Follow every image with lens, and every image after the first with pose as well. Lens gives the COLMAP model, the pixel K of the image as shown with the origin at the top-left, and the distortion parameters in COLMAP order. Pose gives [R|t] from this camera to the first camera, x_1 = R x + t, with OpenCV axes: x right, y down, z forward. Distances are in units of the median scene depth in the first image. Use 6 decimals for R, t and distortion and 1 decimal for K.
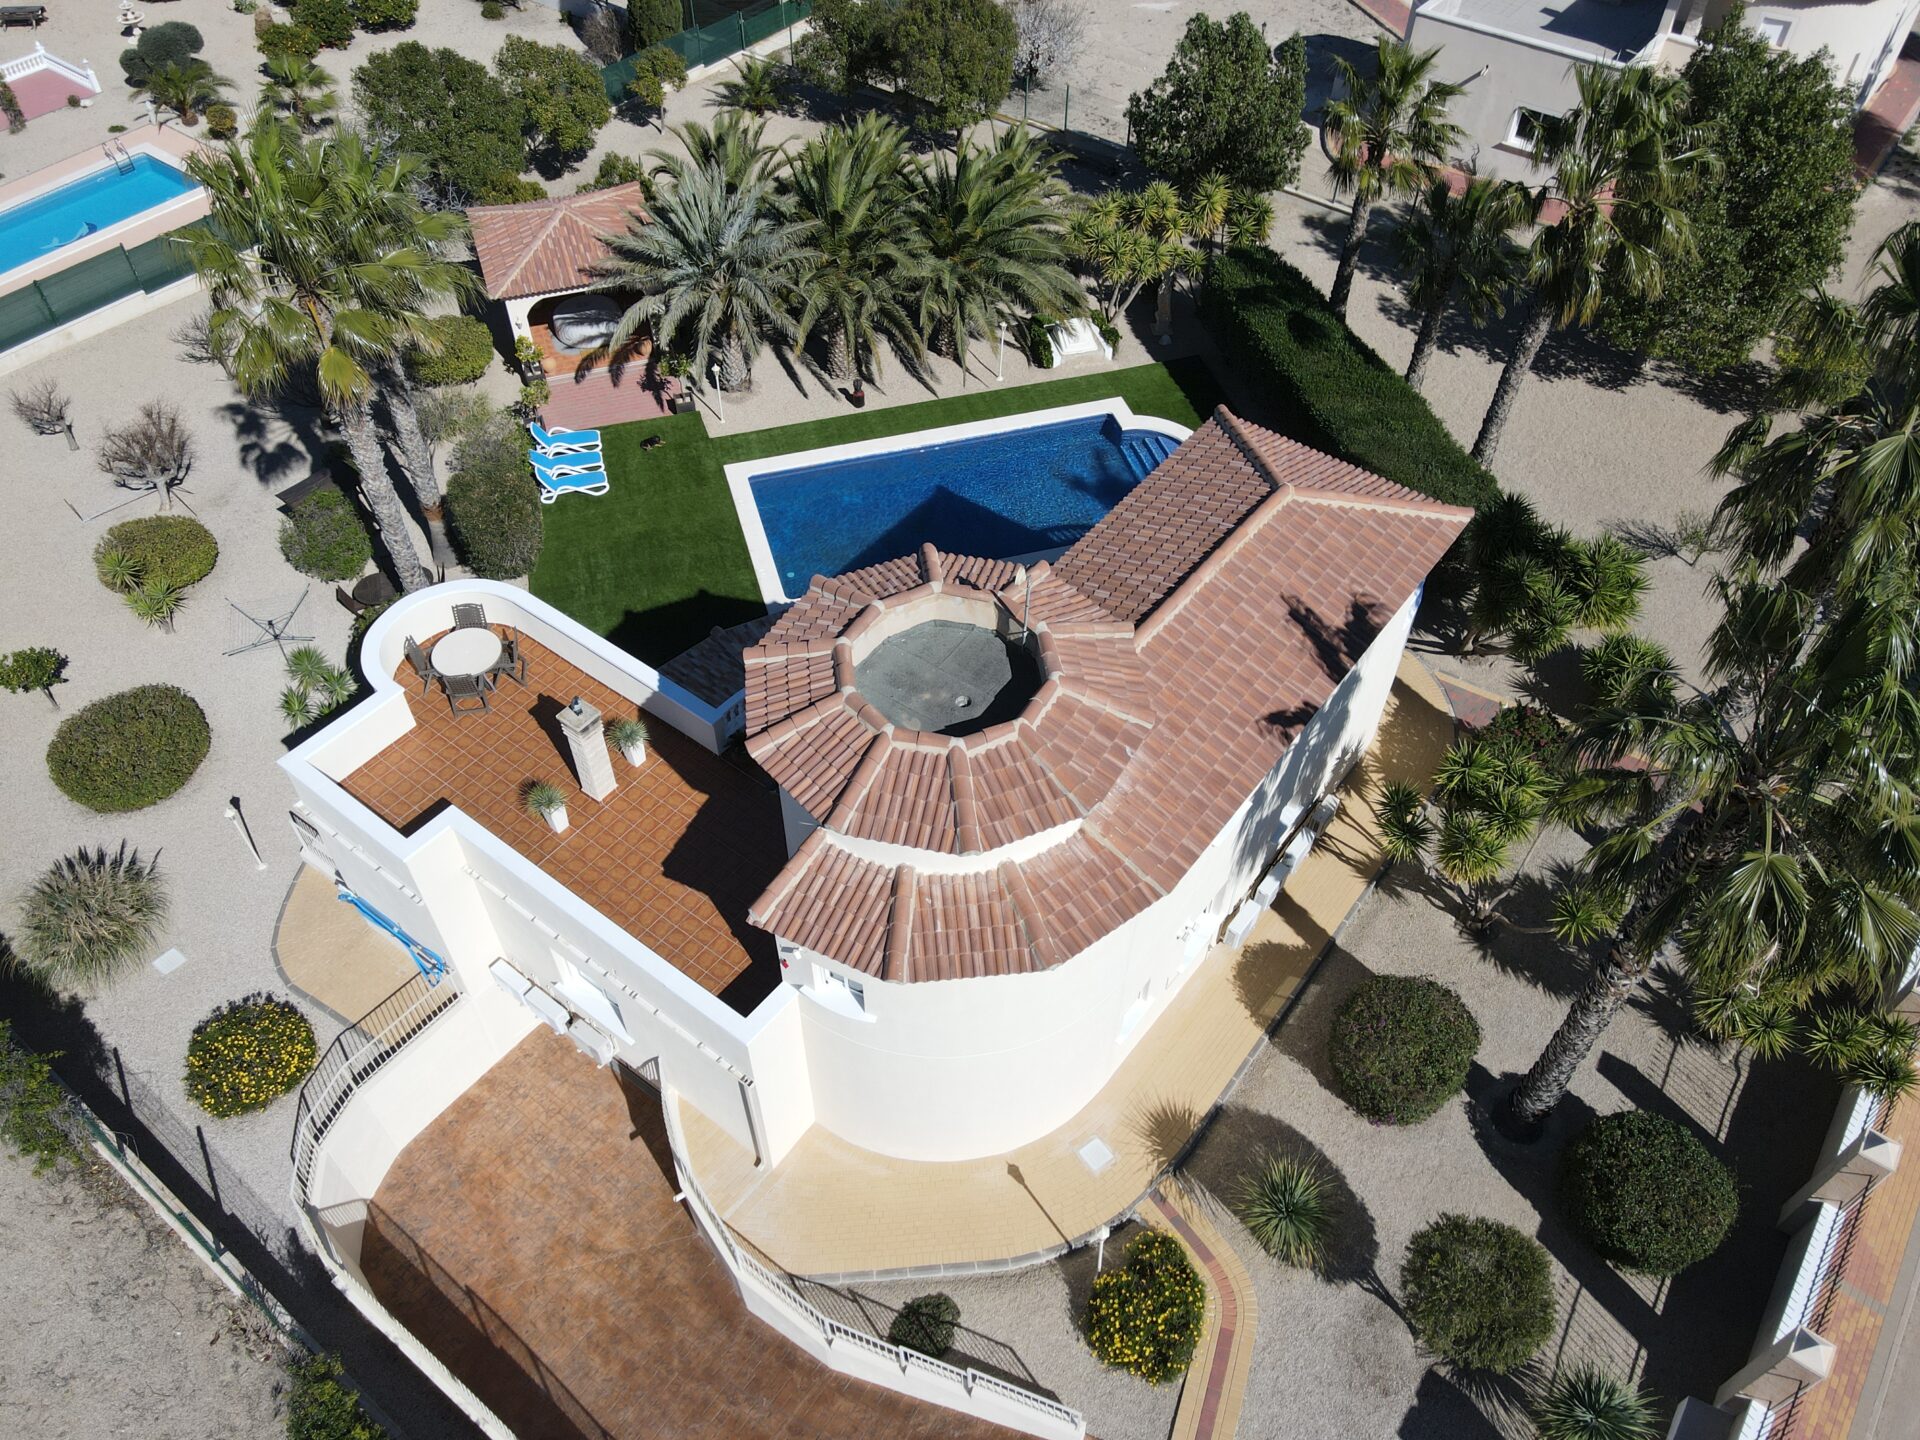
lens RADIAL K [[1412.0, 0, 963.6], [0, 1412.0, 687.2], [0, 0, 1]] dist [0.004100, 0.026315]
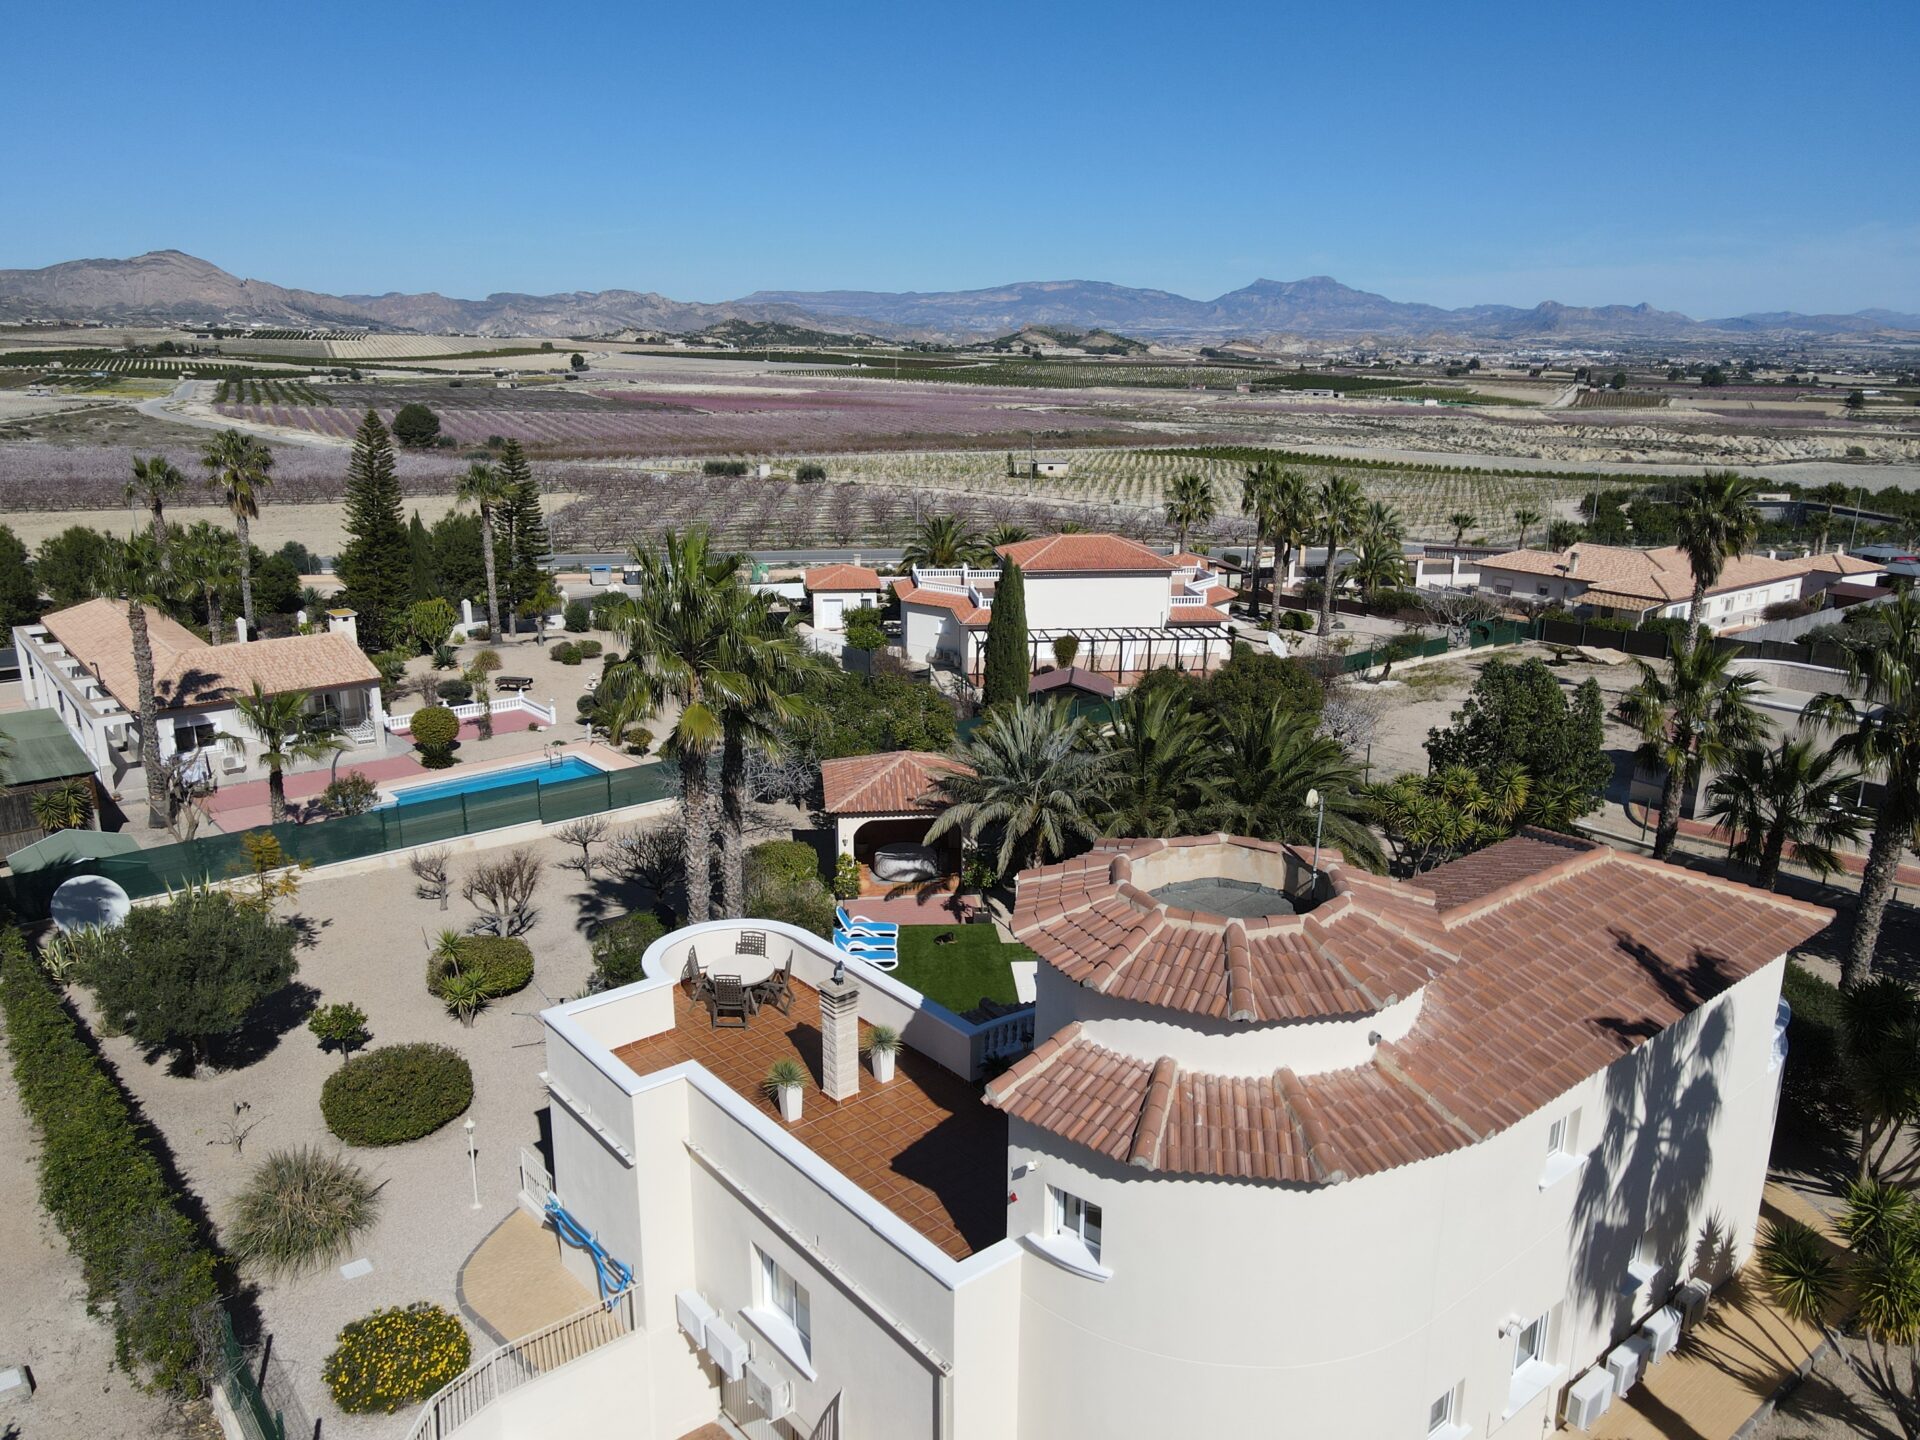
lens RADIAL K [[1393.7, 0, 968.3], [0, 1393.7, 731.3], [0, 0, 1]] dist [0.031380, -0.000089]
pose [[0.974372, 0.058457, -0.217212, 0.012072], [-0.165693, 0.839605, -0.517309, 0.322388], [0.152132, 0.540042, 0.827774, 0.109700]]
